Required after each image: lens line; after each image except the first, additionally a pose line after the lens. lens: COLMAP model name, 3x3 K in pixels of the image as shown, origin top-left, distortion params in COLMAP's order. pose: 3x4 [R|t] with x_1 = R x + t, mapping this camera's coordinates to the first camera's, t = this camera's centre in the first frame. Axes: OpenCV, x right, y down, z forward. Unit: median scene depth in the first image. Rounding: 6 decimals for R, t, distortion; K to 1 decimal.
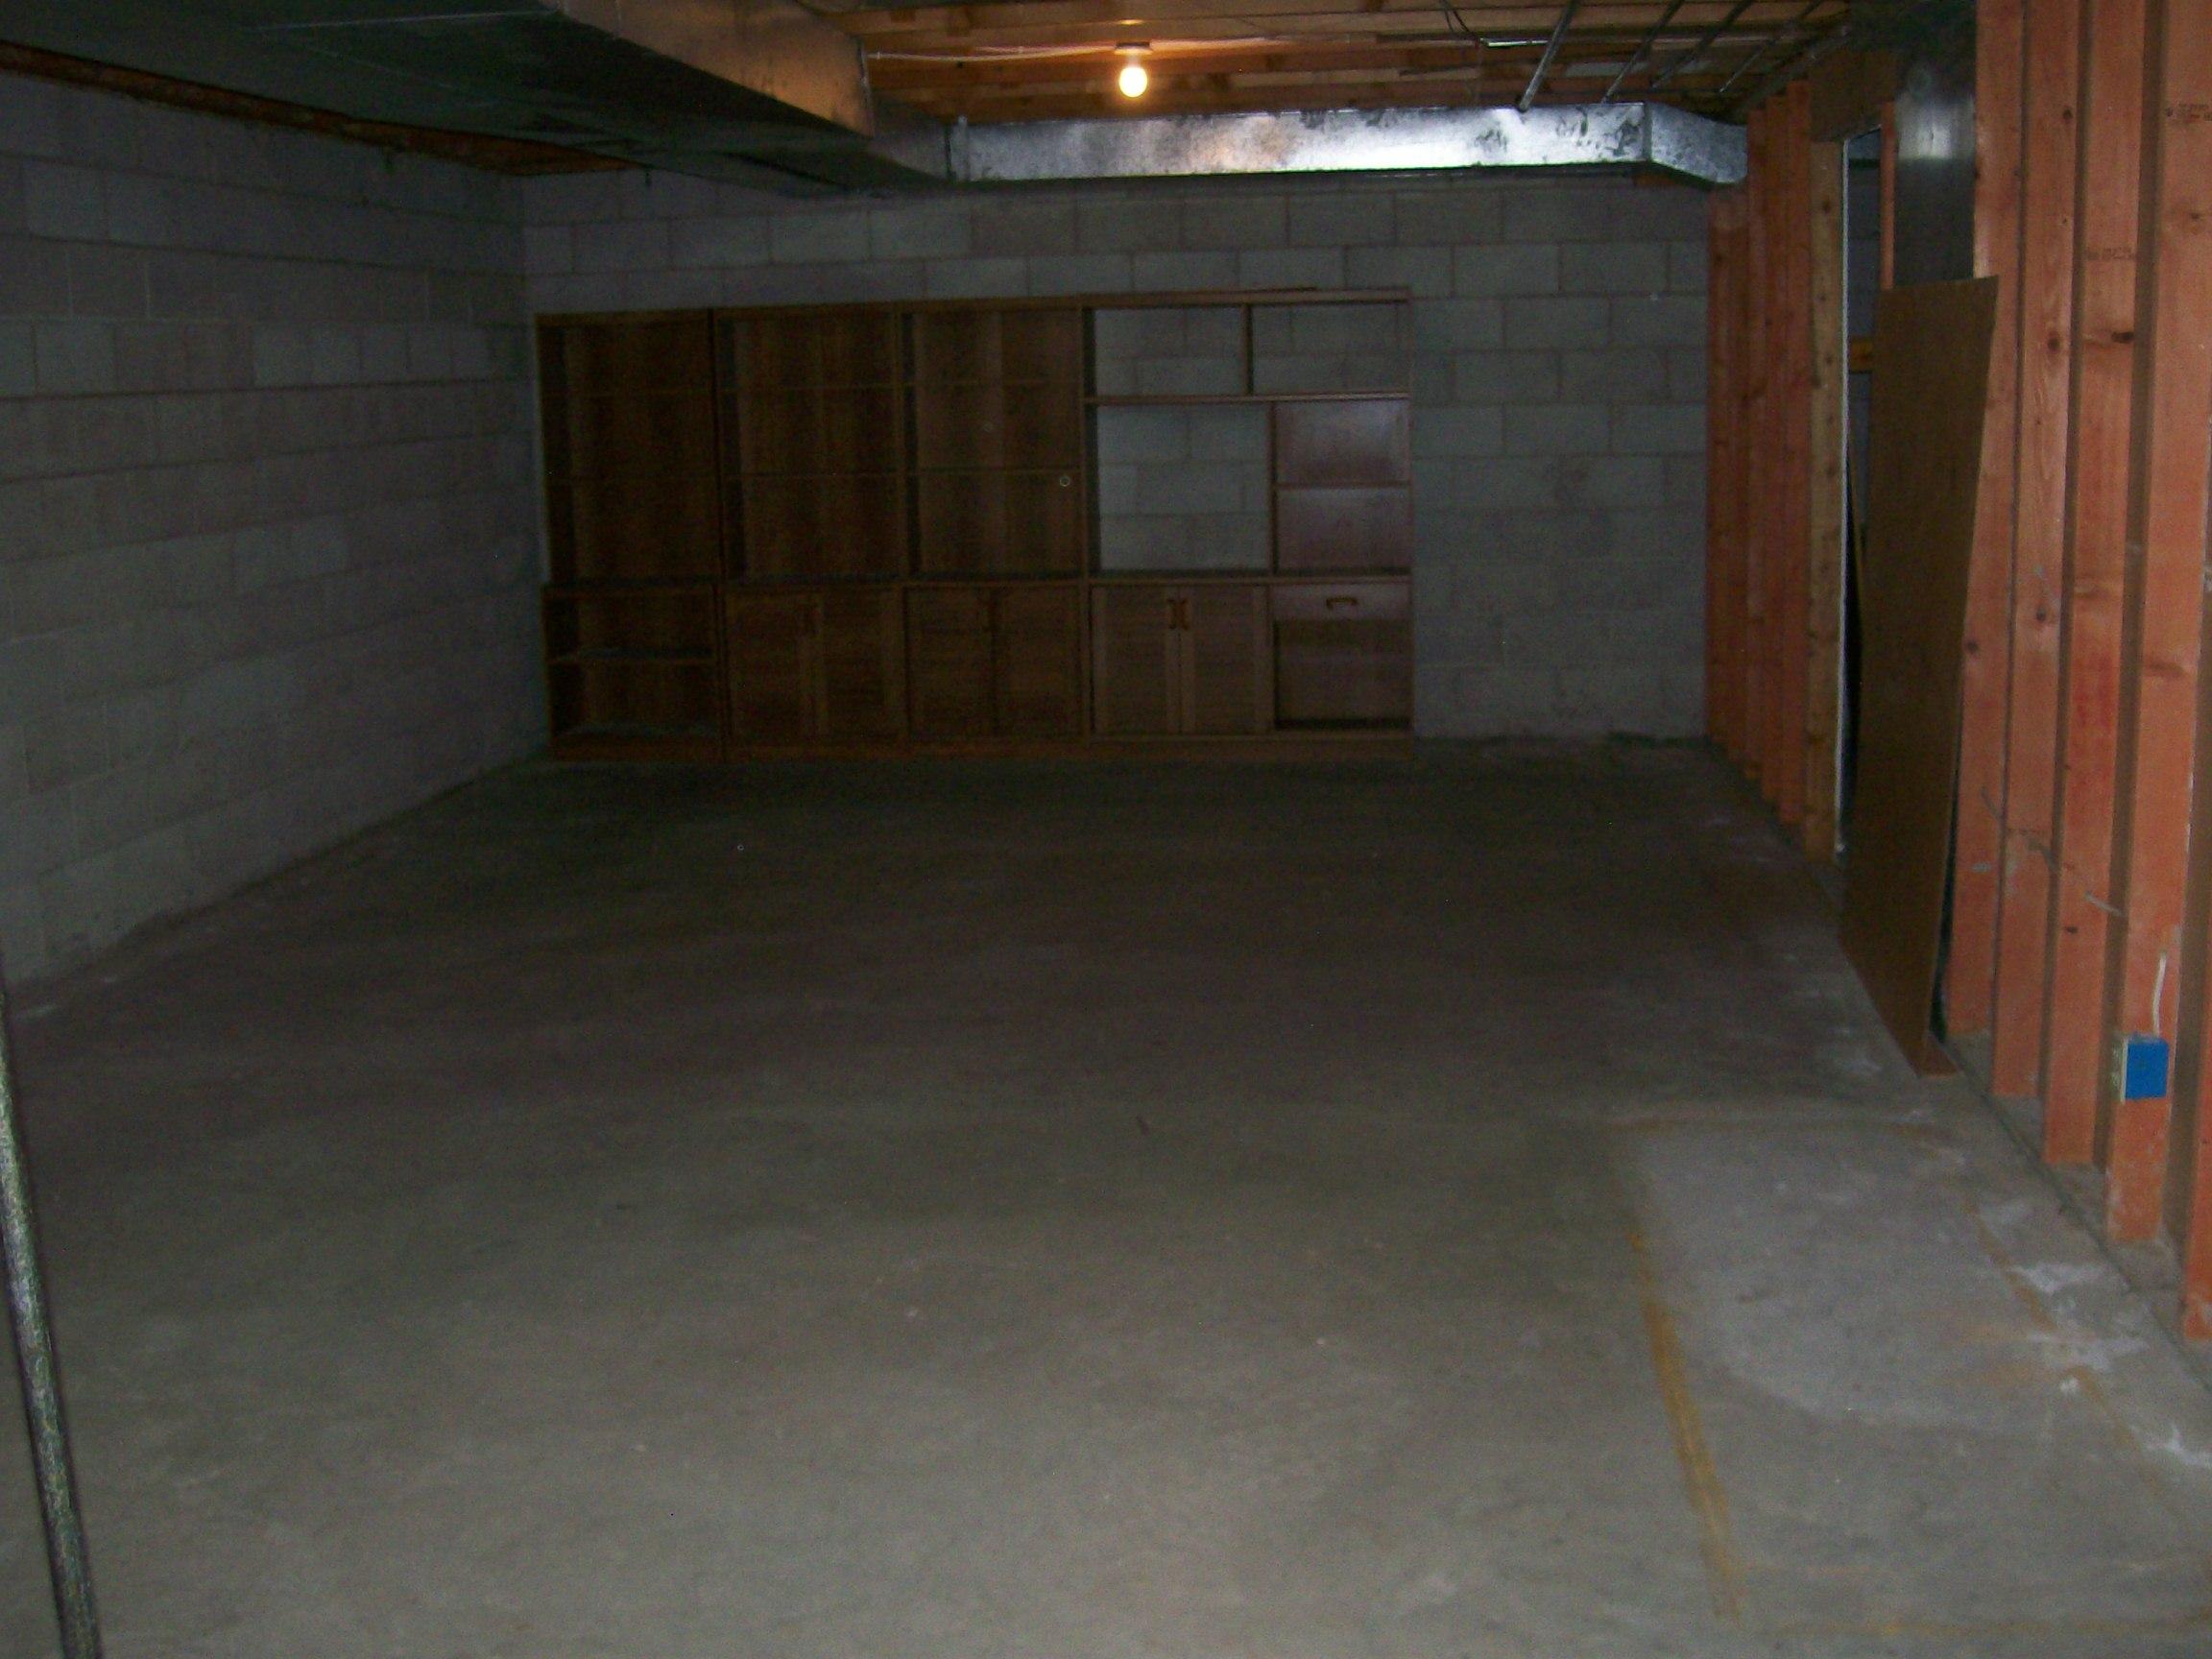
lens RADIAL K [[2400.8, 0, 1113.7], [0, 2400.8, 817.3], [0, 0, 1]] dist [-0.174513, 0.124996]
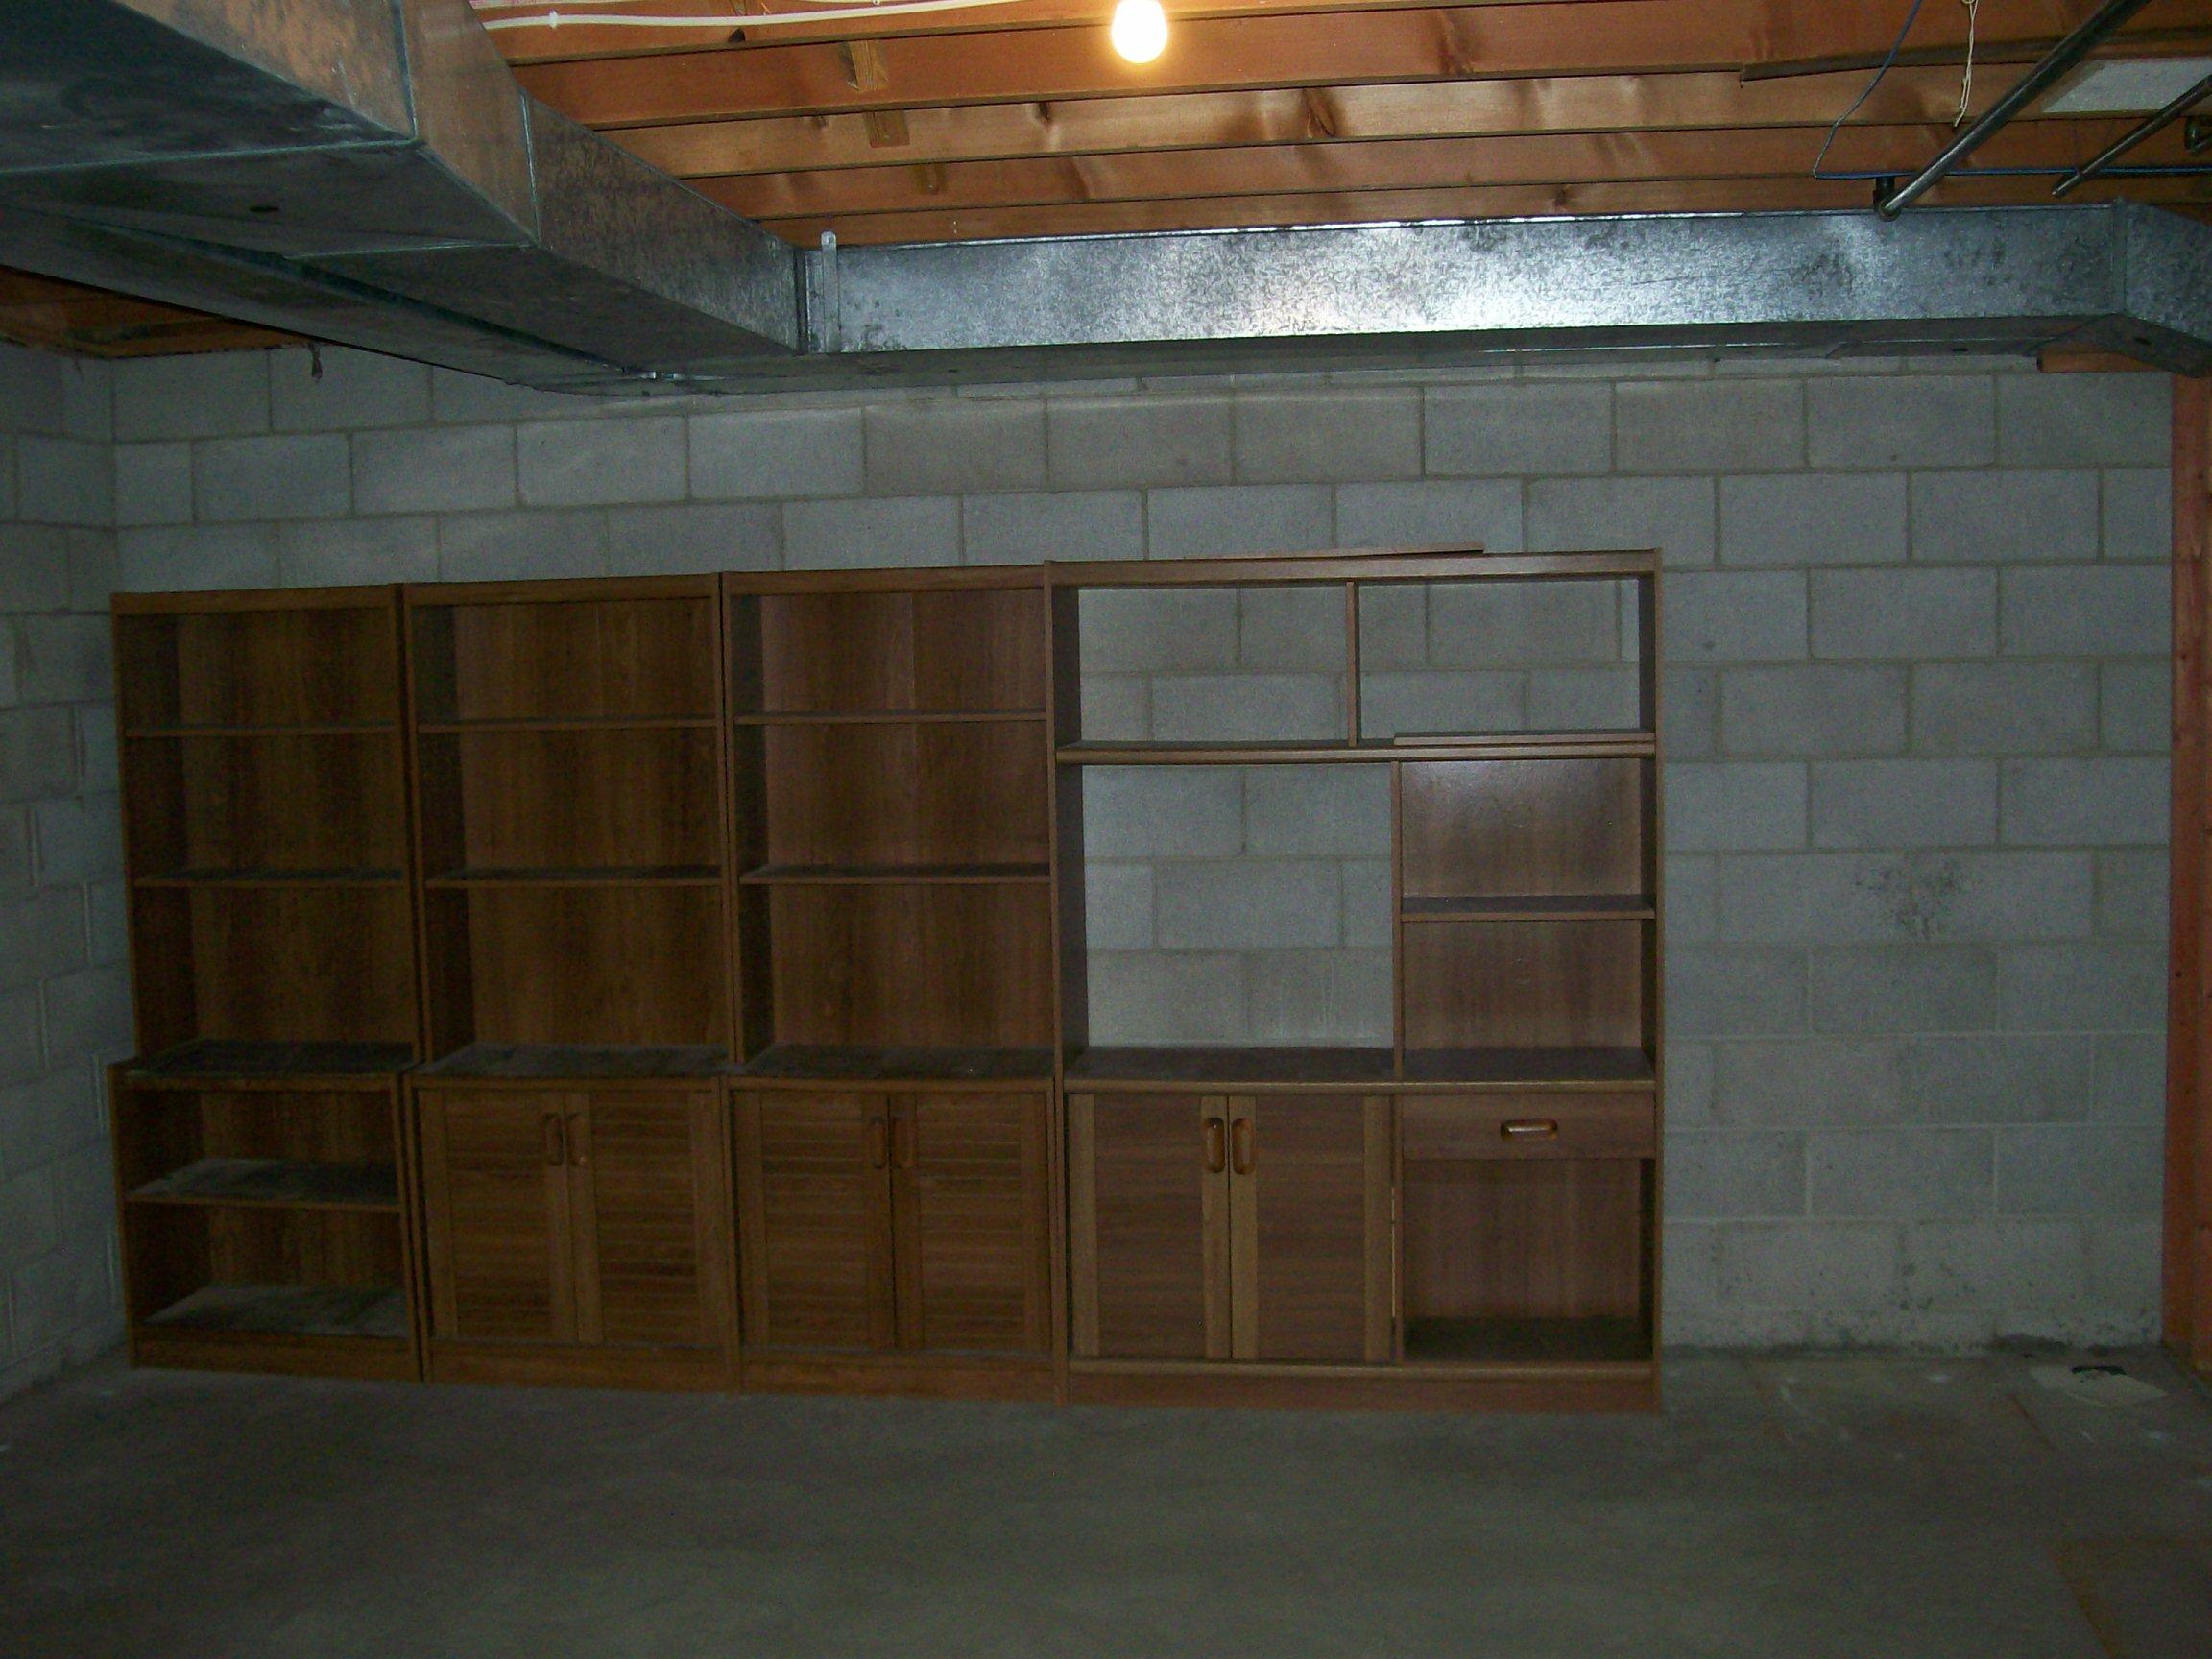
lens RADIAL K [[2400.8, 0, 1113.7], [0, 2400.8, 817.3], [0, 0, 1]] dist [-0.174513, 0.124996]
pose [[0.999952, 0.002849, -0.009388, 0.005915], [-0.003828, 0.994364, -0.105953, -0.099690], [0.009033, 0.105984, 0.994327, 0.443838]]
